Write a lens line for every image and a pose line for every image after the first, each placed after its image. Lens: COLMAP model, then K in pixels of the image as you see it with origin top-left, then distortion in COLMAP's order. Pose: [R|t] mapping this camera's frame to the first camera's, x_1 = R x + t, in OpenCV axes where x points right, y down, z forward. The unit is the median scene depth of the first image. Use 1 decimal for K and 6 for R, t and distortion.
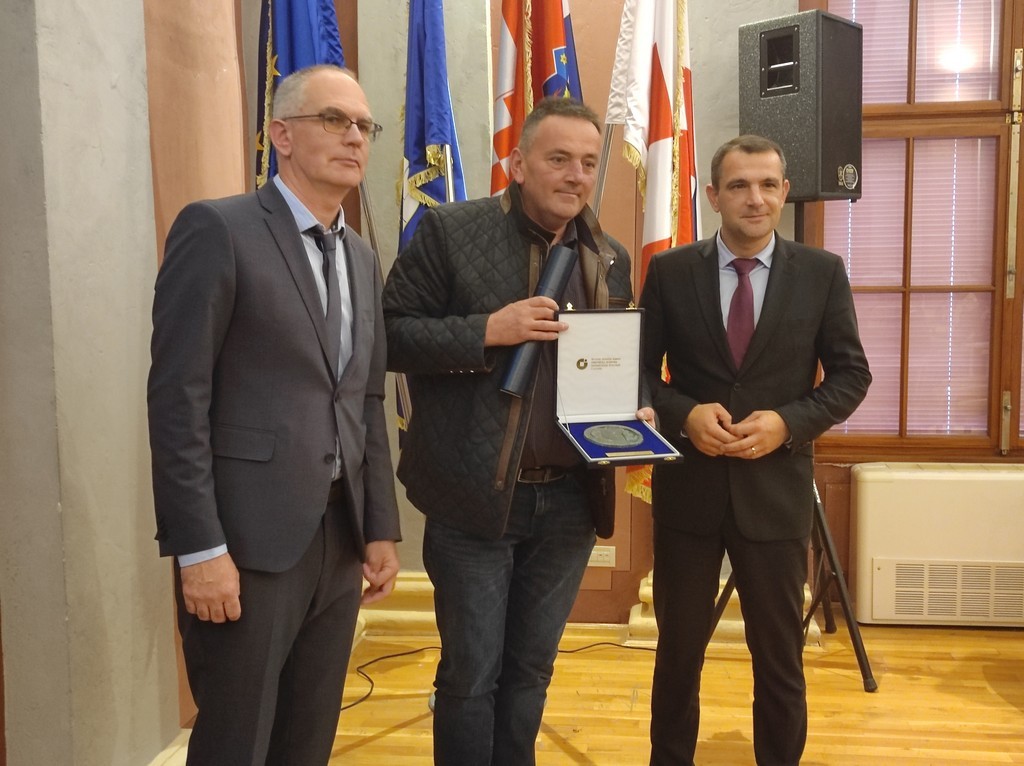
lens RADIAL K [[1136.3, 0, 508.3], [0, 1136.3, 378.4], [0, 0, 1]] dist [0.028777, -0.024430]
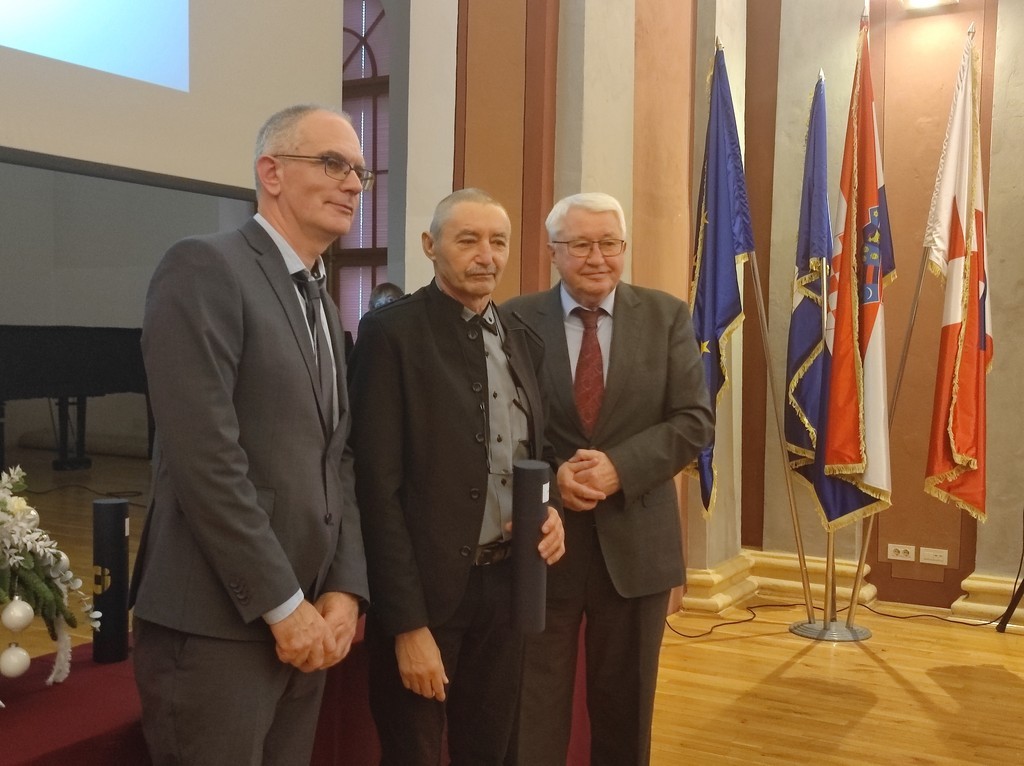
lens RADIAL K [[1180.7, 0, 511.2], [0, 1180.7, 381.6], [0, 0, 1]] dist [0.046215, -0.063580]
pose [[0.918180, 0.041363, -0.393998, 0.197749], [-0.066689, 0.996480, -0.050800, 0.066346], [0.390510, 0.072919, 0.917706, -0.602619]]
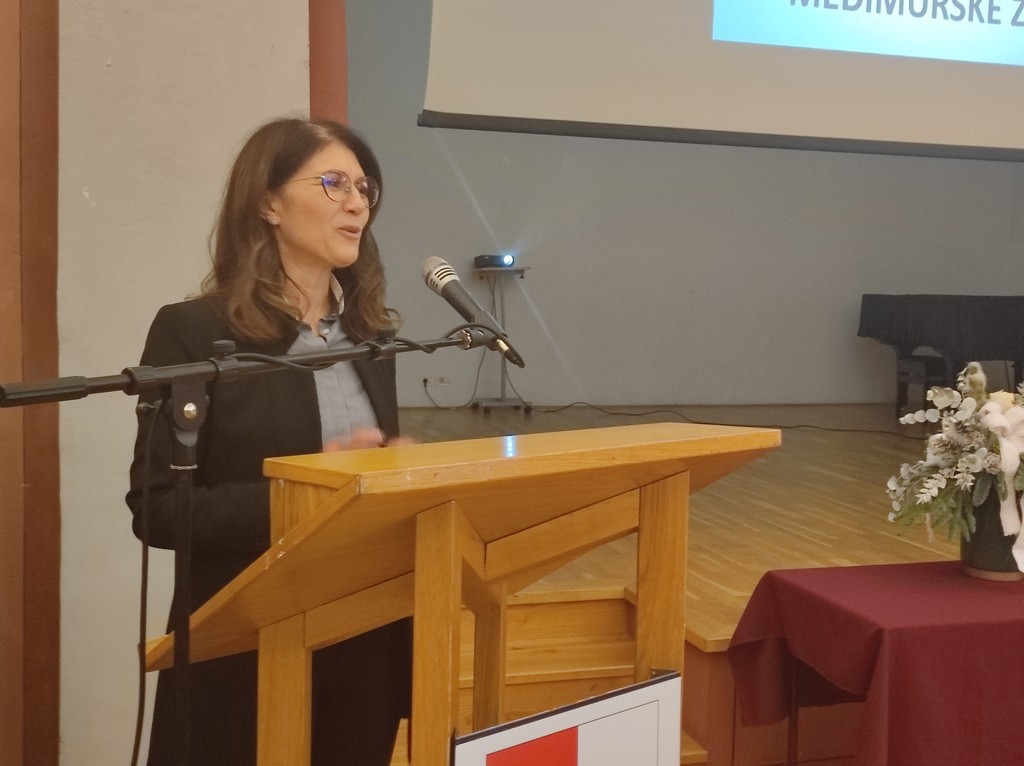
lens RADIAL K [[1118.0, 0, 509.8], [0, 1118.0, 381.1], [0, 0, 1]] dist [0.038927, -0.051875]
pose [[0.394915, 0.089349, -0.914363, 0.273940], [-0.111466, 0.992567, 0.048849, 0.084120], [0.911931, 0.082630, 0.401939, -0.779658]]
